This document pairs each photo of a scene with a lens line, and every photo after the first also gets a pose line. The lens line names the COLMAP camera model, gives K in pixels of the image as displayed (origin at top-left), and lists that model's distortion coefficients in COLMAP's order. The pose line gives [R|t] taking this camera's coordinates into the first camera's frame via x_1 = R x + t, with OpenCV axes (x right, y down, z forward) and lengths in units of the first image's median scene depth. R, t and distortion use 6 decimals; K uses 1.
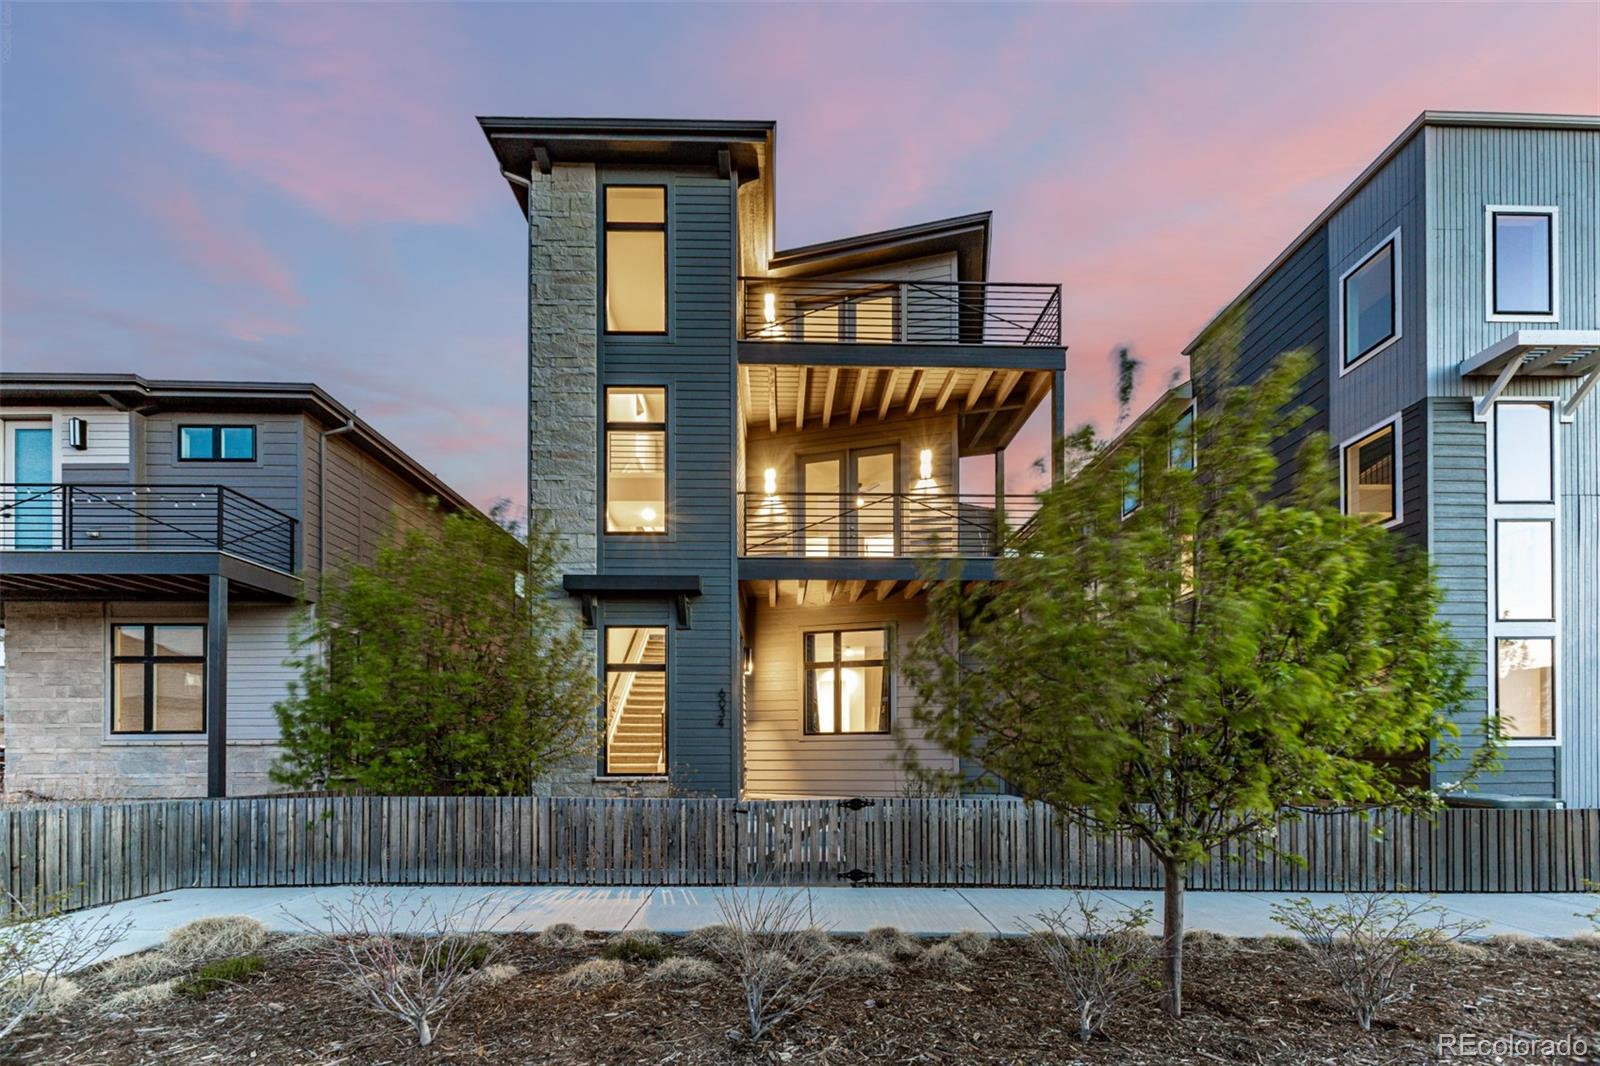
lens RADIAL K [[675.4, 0, 799.9], [0, 675.4, 565.8], [0, 0, 1]] dist [0.004890, -0.000192]
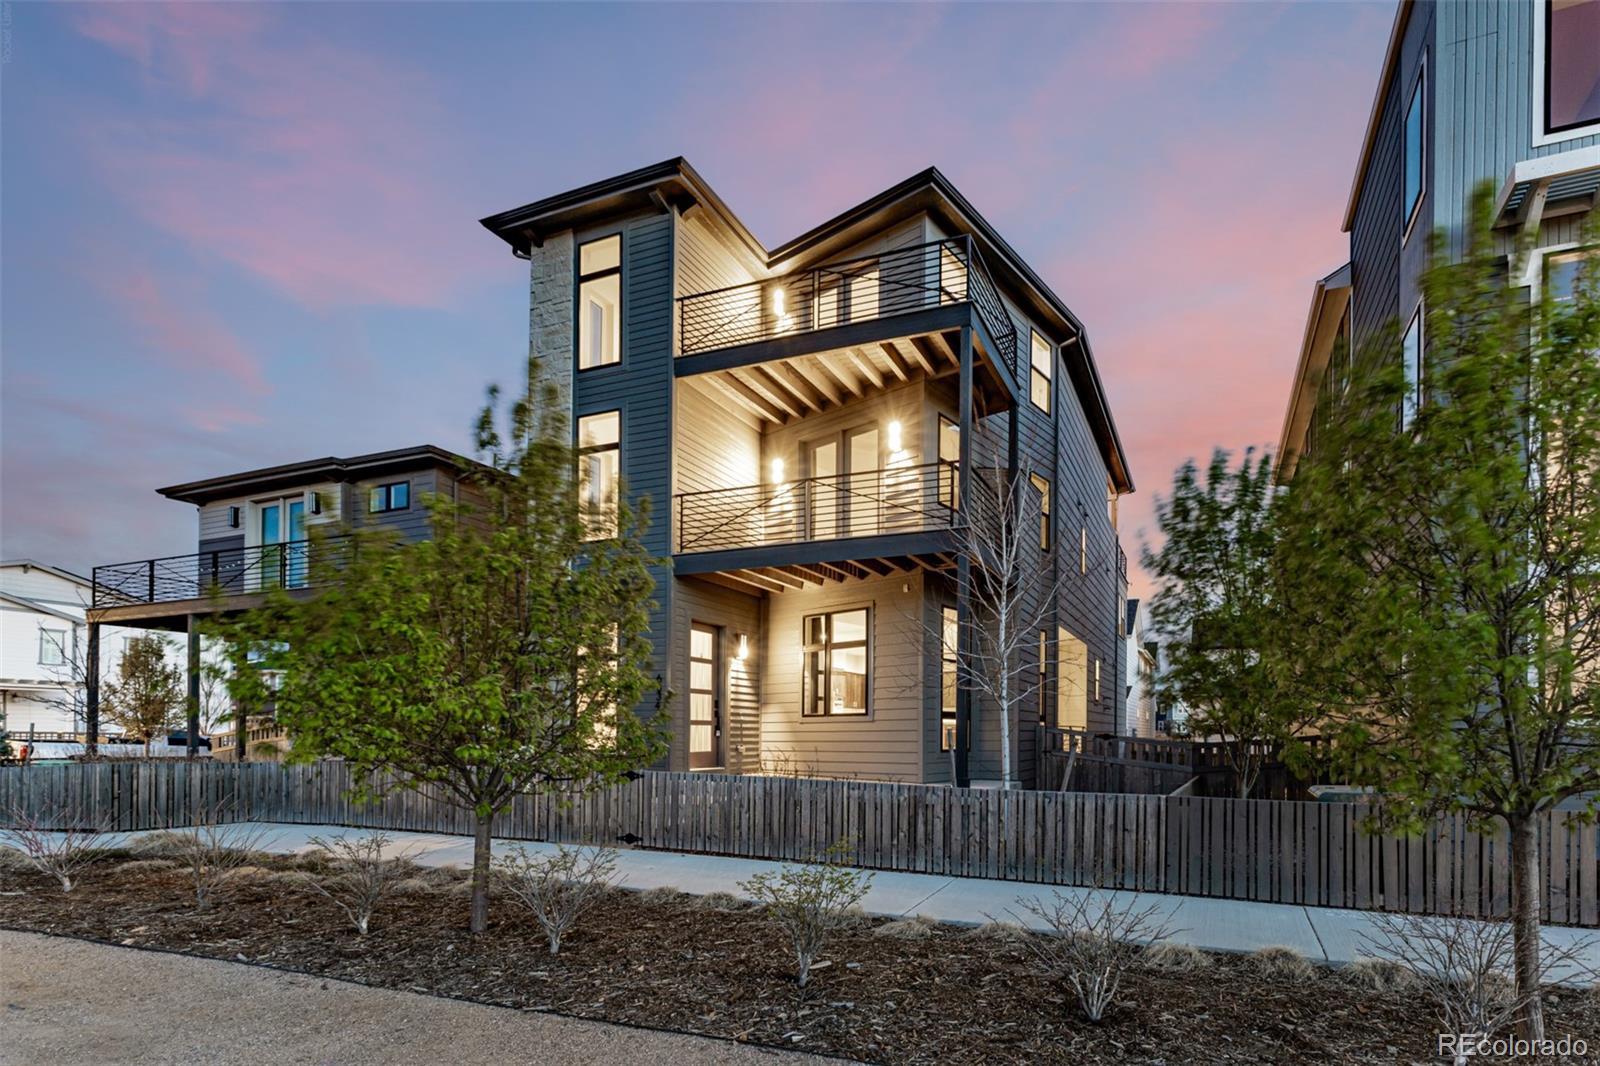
lens RADIAL K [[698.6, 0, 800.0], [0, 698.6, 533.0], [0, 0, 1]] dist [0.000405, 0.000190]
pose [[0.930289, -0.097830, -0.353542, 0.451498], [0.093697, 0.995183, -0.028835, 0.004064], [0.354660, -0.006301, 0.934974, 0.004029]]
